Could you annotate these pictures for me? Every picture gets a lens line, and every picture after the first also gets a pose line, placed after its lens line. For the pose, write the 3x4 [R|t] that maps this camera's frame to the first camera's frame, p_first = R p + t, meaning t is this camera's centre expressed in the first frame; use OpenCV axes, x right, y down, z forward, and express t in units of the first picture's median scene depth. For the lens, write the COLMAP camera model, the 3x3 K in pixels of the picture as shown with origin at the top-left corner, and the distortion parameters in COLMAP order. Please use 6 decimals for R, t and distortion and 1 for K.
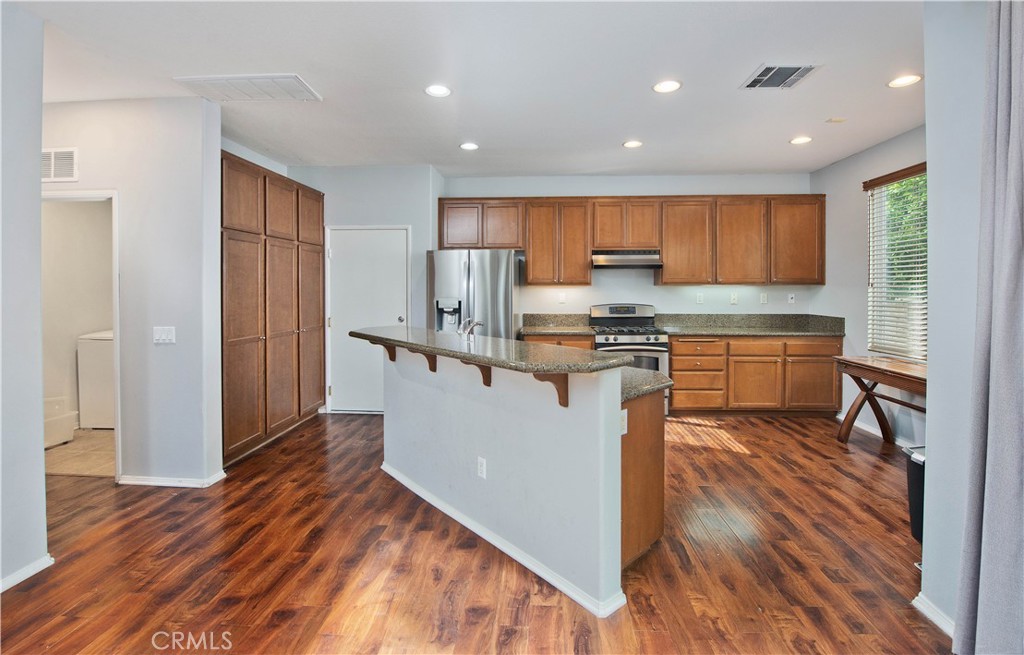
lens RADIAL K [[448.5, 0, 510.7], [0, 448.5, 293.3], [0, 0, 1]] dist [-0.024050, 0.000389]
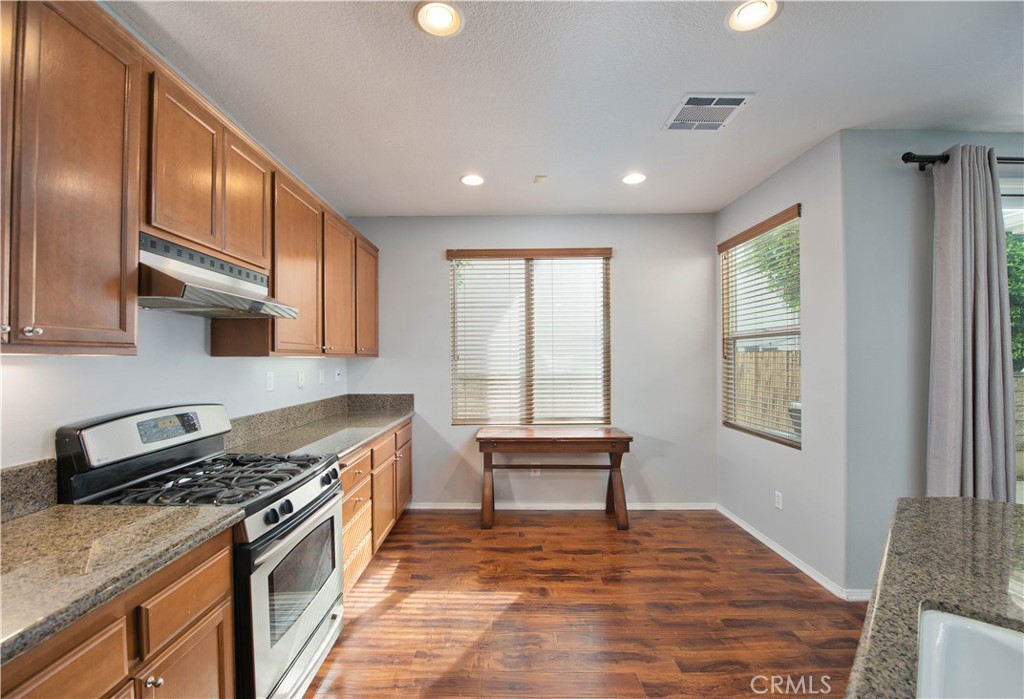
lens RADIAL K [[420.2, 0, 509.3], [0, 420.2, 357.7], [0, 0, 1]] dist [-0.024483, 0.000088]
pose [[-0.054078, 0.005228, 0.998523, -0.102282], [0.017039, 0.999846, -0.004313, -0.011152], [-0.998391, 0.016780, -0.054158, 0.839859]]
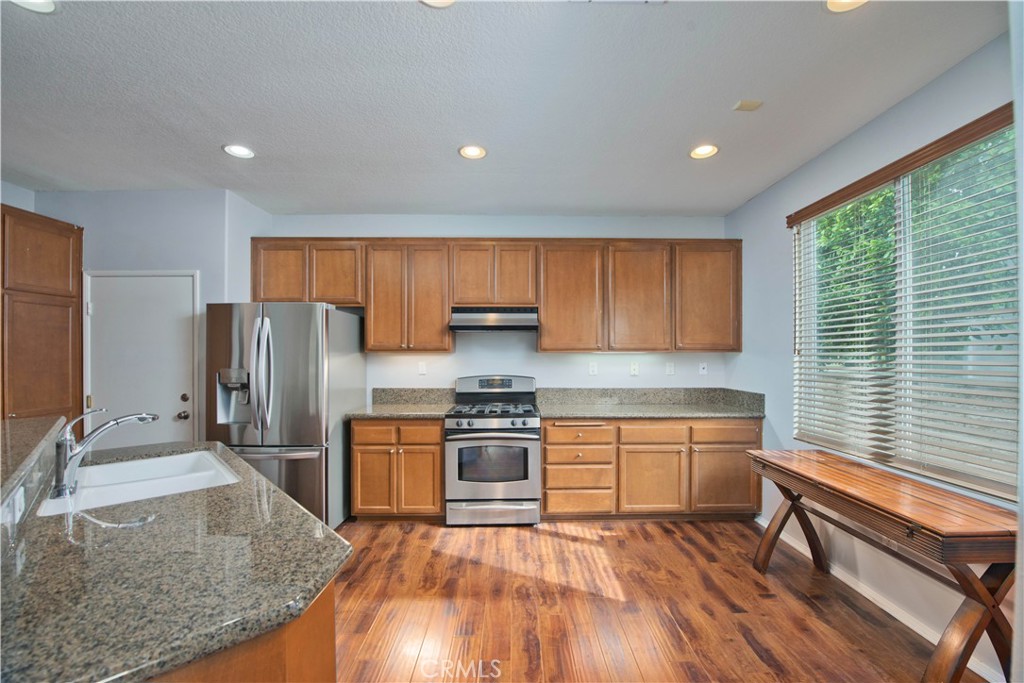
lens RADIAL K [[401.0, 0, 511.5], [0, 401.0, 358.2], [0, 0, 1]] dist [-0.021239, -0.000656]
pose [[0.997801, 0.001688, 0.066258, 0.258095], [-0.001296, 0.999981, -0.005954, -0.003523], [-0.066266, 0.005855, 0.997785, 0.323699]]
